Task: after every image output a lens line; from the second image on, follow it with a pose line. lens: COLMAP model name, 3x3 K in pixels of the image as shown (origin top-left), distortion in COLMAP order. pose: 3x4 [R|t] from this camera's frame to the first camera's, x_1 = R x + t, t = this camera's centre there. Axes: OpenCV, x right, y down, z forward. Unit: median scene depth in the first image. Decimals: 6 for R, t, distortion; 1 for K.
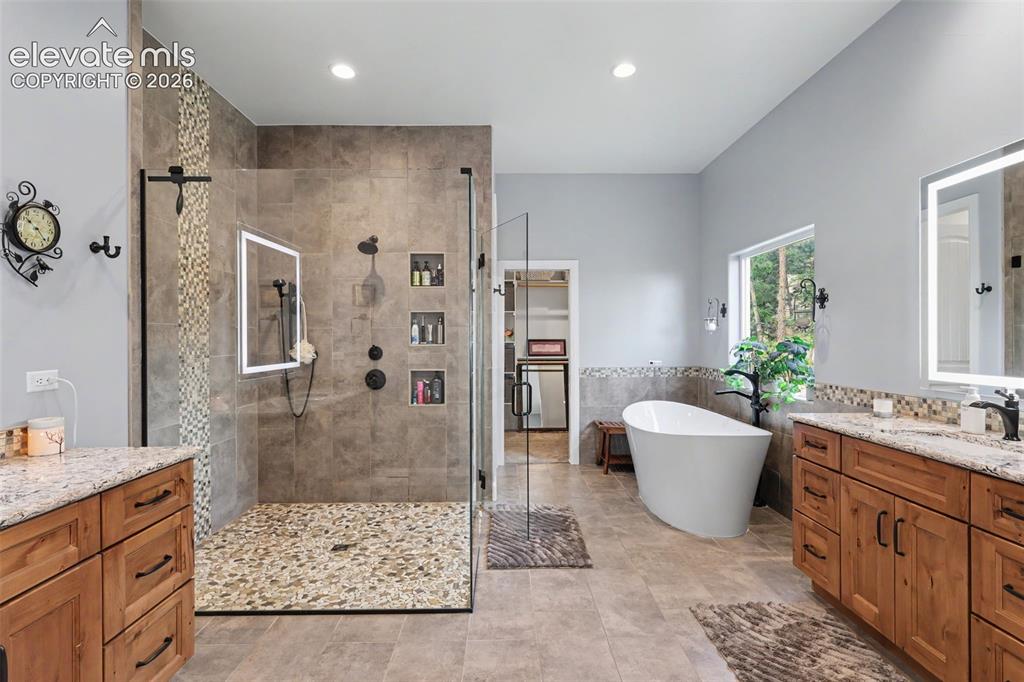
lens RADIAL K [[476.1, 0, 508.5], [0, 476.1, 340.0], [0, 0, 1]] dist [0.000321, 0.000362]
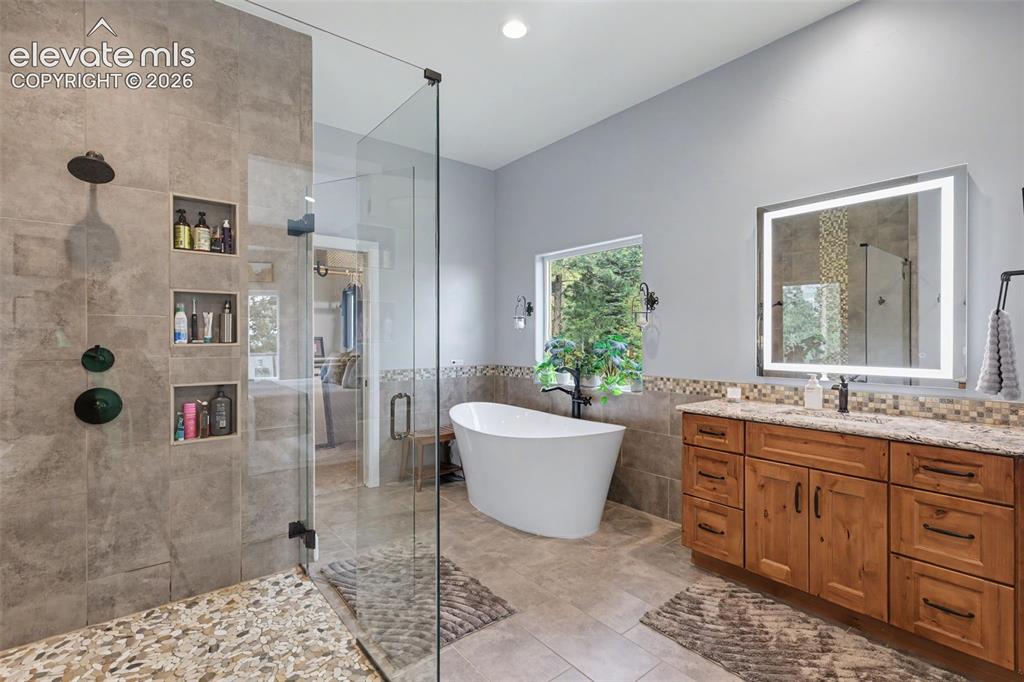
lens RADIAL K [[476.1, 0, 518.9], [0, 476.1, 338.8], [0, 0, 1]] dist [0.000321, 0.000362]
pose [[0.786415, 0.001485, 0.617697, -0.249524], [-0.001586, 0.999999, -0.000385, 0.002668], [-0.617697, -0.000677, 0.786416, 0.260168]]
